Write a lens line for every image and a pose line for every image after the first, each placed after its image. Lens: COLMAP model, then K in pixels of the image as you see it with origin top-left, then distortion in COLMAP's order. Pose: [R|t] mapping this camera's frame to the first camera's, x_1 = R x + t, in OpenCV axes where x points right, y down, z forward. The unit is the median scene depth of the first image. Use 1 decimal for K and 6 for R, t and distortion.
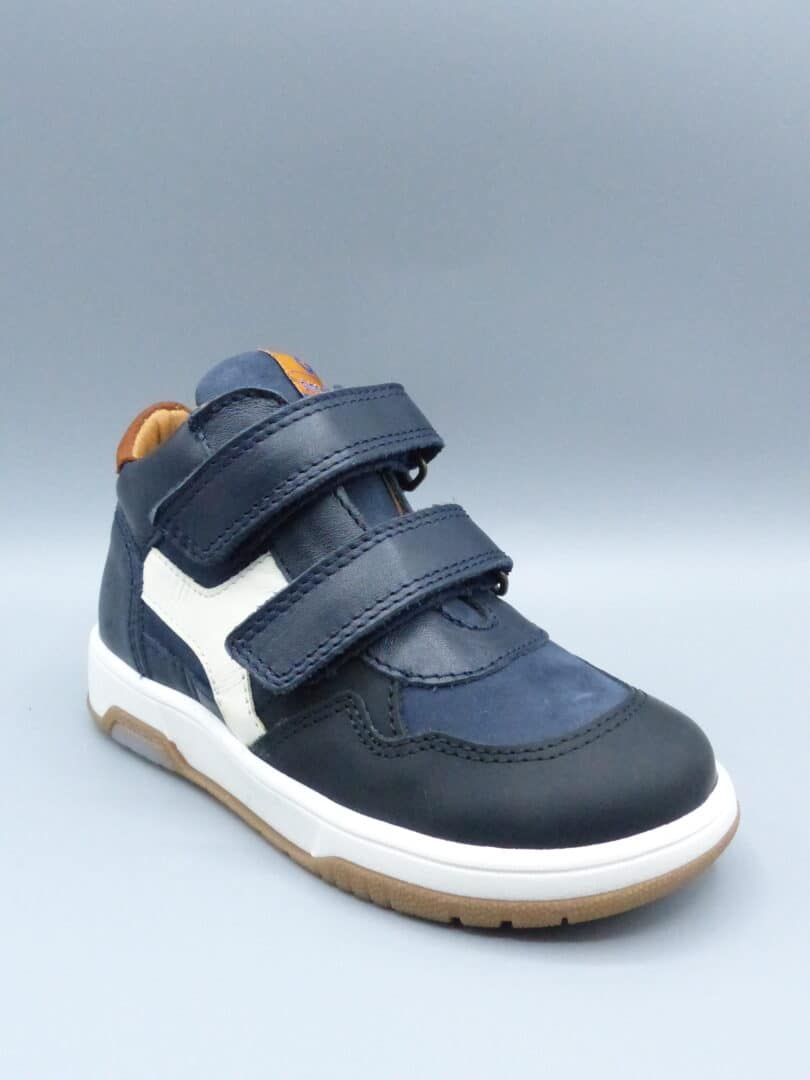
lens RADIAL K [[1024.4, 0, 405.3], [0, 1024.4, 543.4], [0, 0, 1]] dist [-0.089571, 0.000000]
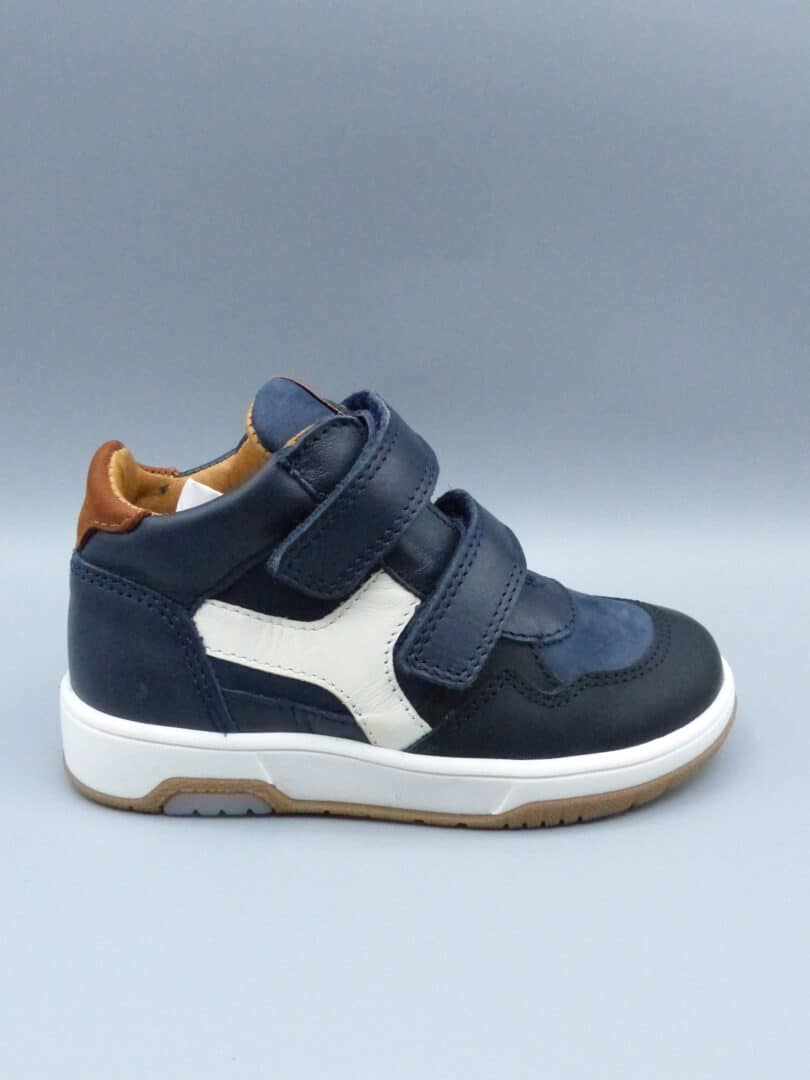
lens RADIAL K [[1024.4, 0, 403.9], [0, 1024.4, 535.8], [0, 0, 1]] dist [-0.089571, 0.000000]
pose [[0.720665, -0.231442, 0.653511, -0.817698], [0.178361, 0.972797, 0.147829, -0.181832], [-0.669948, 0.010026, 0.742341, 0.203543]]
